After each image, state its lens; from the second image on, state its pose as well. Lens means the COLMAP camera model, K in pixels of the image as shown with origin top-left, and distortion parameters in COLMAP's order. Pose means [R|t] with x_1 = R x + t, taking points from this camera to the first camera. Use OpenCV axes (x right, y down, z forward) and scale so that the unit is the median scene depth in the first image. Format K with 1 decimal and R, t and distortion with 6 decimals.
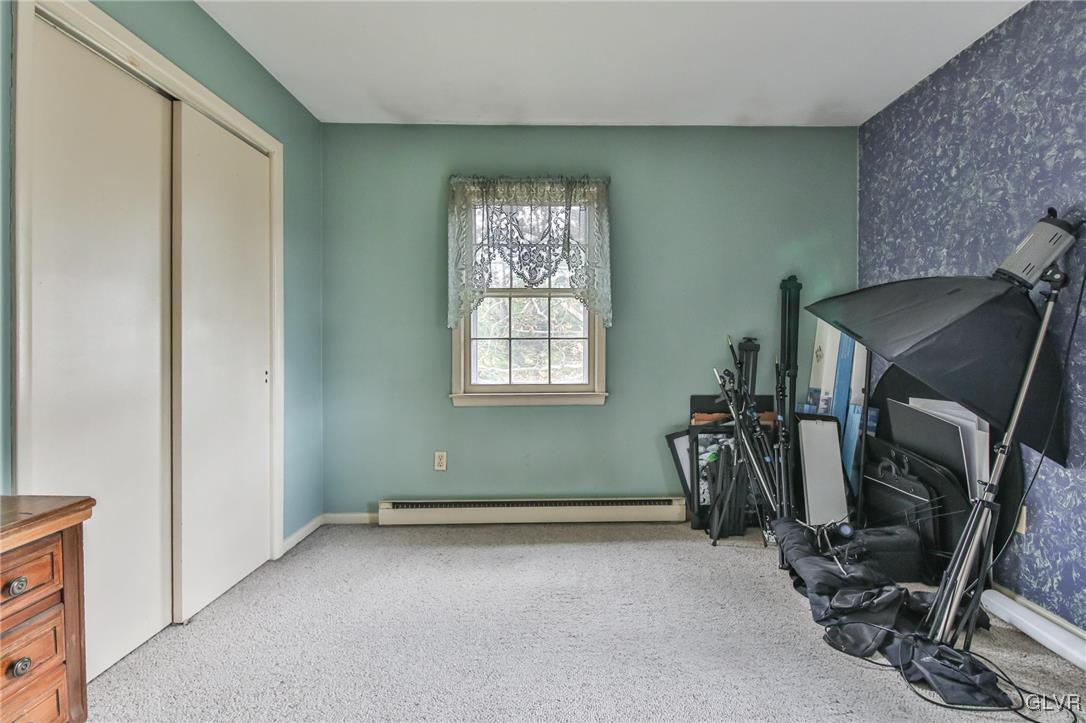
lens RADIAL K [[507.7, 0, 568.8], [0, 507.7, 349.7], [0, 0, 1]] dist [0.001120, -0.011976]
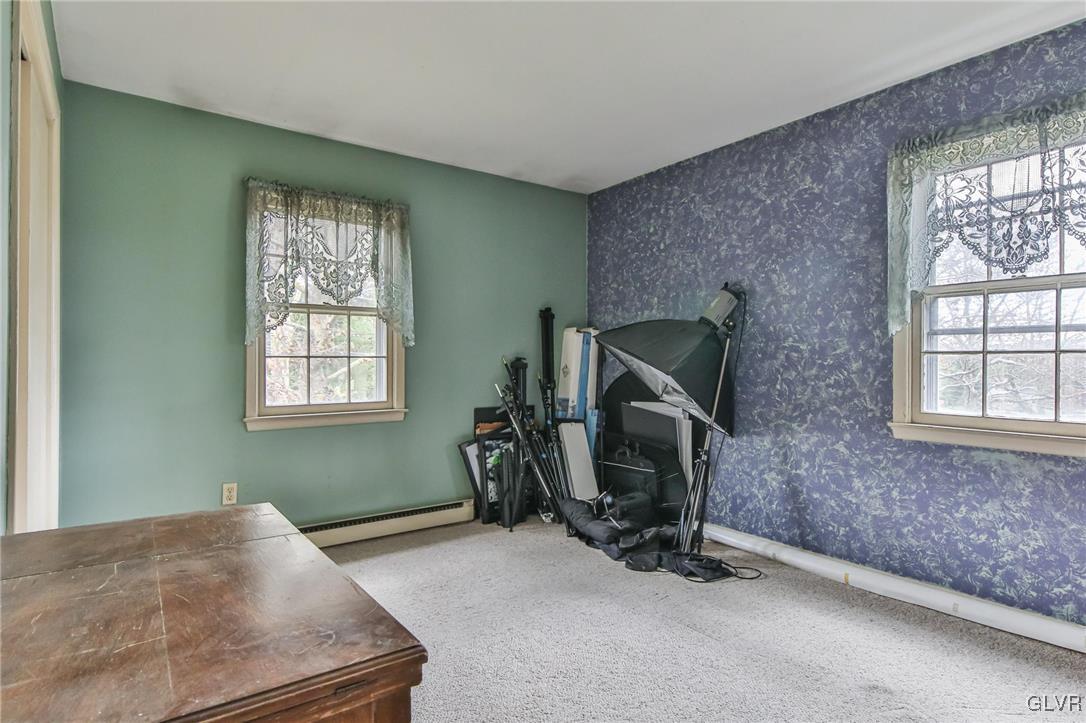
lens RADIAL K [[570.8, 0, 512.1], [0, 570.8, 362.9], [0, 0, 1]] dist [0.001504, 0.000069]
pose [[0.835685, 0.001318, 0.549208, -0.406280], [0.002927, 0.999972, -0.006854, -0.002066], [-0.549202, 0.007336, 0.835658, -0.114314]]
